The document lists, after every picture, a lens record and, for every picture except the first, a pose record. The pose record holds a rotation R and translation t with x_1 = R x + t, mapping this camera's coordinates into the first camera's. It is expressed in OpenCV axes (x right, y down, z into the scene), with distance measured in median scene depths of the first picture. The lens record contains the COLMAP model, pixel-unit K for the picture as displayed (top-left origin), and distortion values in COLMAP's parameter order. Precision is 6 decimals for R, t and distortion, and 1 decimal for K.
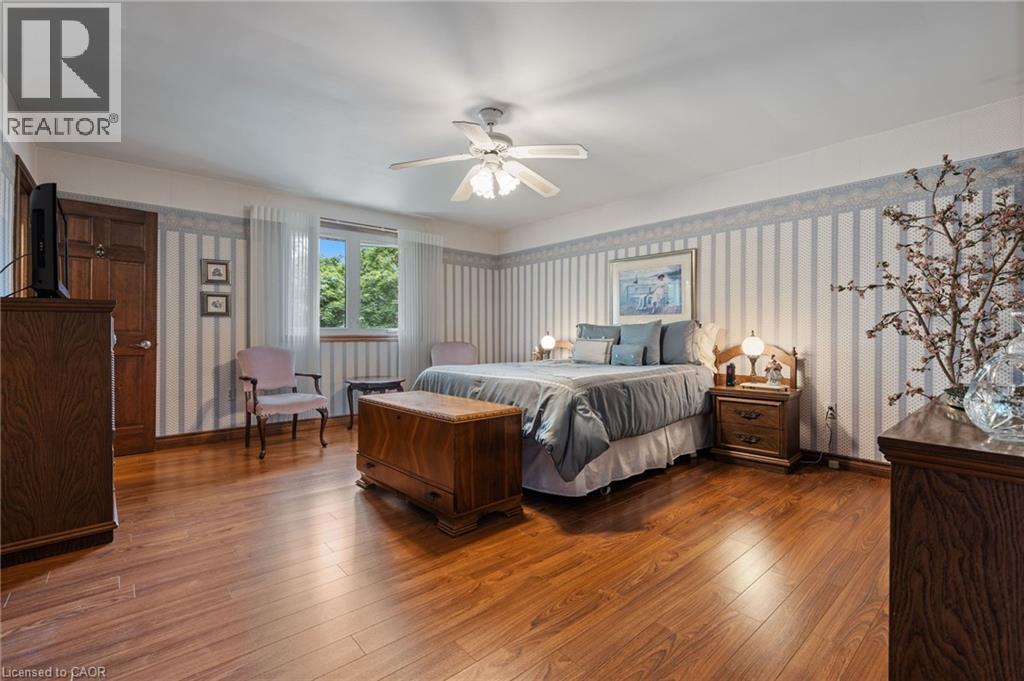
lens RADIAL K [[481.2, 0, 513.2], [0, 481.2, 336.0], [0, 0, 1]] dist [0.003947, -0.001826]
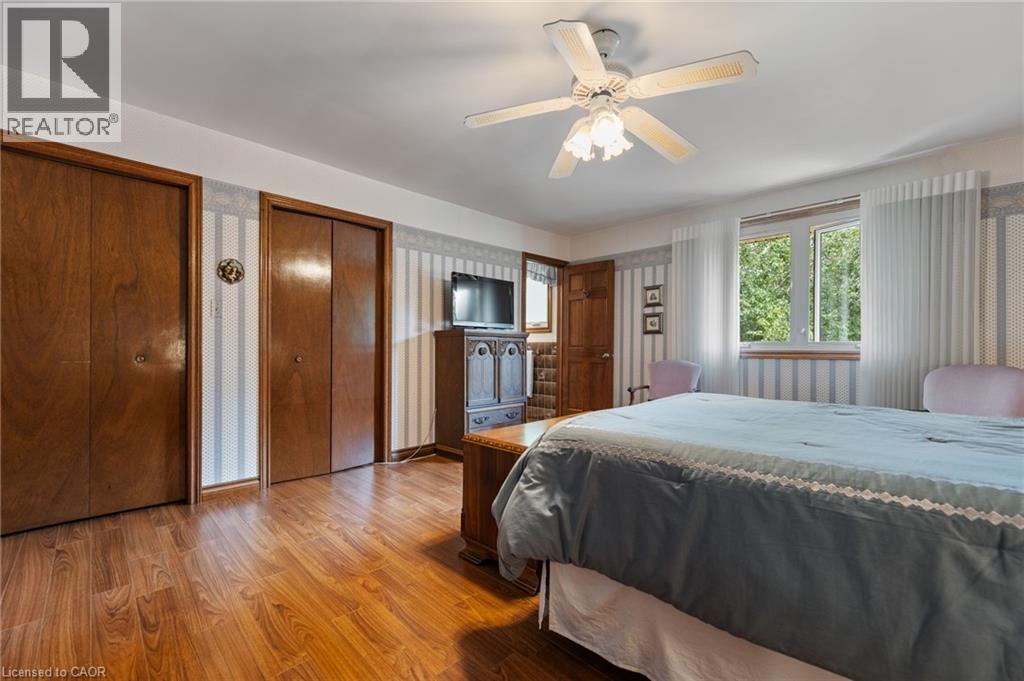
lens RADIAL K [[439.2, 0, 513.3], [0, 439.2, 346.7], [0, 0, 1]] dist [0.002699, 0.000011]
pose [[0.018222, -0.004042, -0.999826, 0.509855], [-0.008363, 0.999956, -0.004195, -0.002358], [0.999799, 0.008438, 0.018188, 0.719470]]
